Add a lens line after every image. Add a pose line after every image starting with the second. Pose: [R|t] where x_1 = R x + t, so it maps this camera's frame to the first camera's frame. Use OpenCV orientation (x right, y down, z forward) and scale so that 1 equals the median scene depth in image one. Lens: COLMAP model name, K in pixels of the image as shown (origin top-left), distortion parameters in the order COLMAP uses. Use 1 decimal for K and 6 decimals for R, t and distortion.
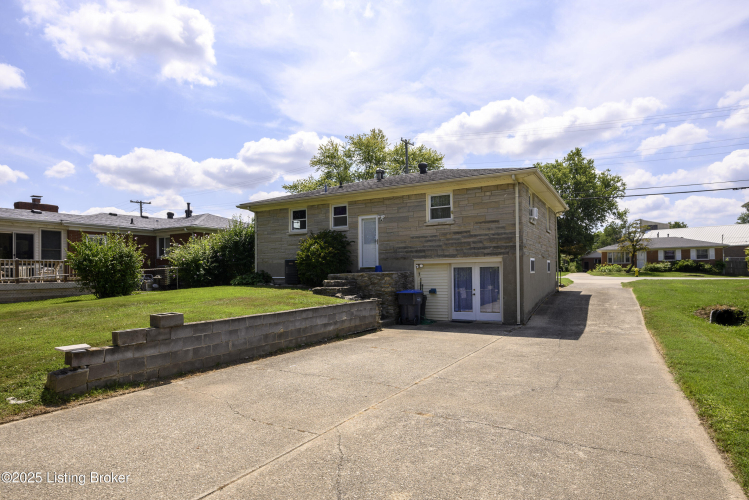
lens RADIAL K [[425.3, 0, 376.4], [0, 425.3, 252.5], [0, 0, 1]] dist [-0.002040, -0.004870]
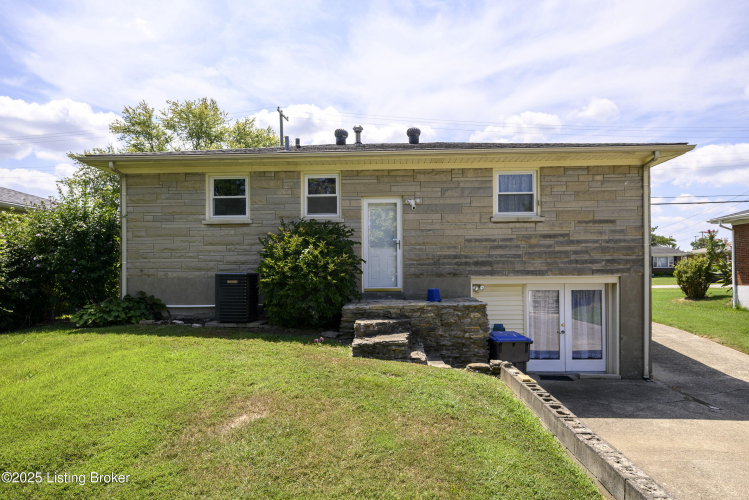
lens RADIAL K [[425.3, 0, 372.1], [0, 425.3, 262.7], [0, 0, 1]] dist [-0.002040, -0.004870]
pose [[0.892091, 0.016699, 0.451546, -0.278431], [-0.026717, 0.999518, 0.015819, -0.008550], [-0.451064, -0.026176, 0.892107, 0.476394]]
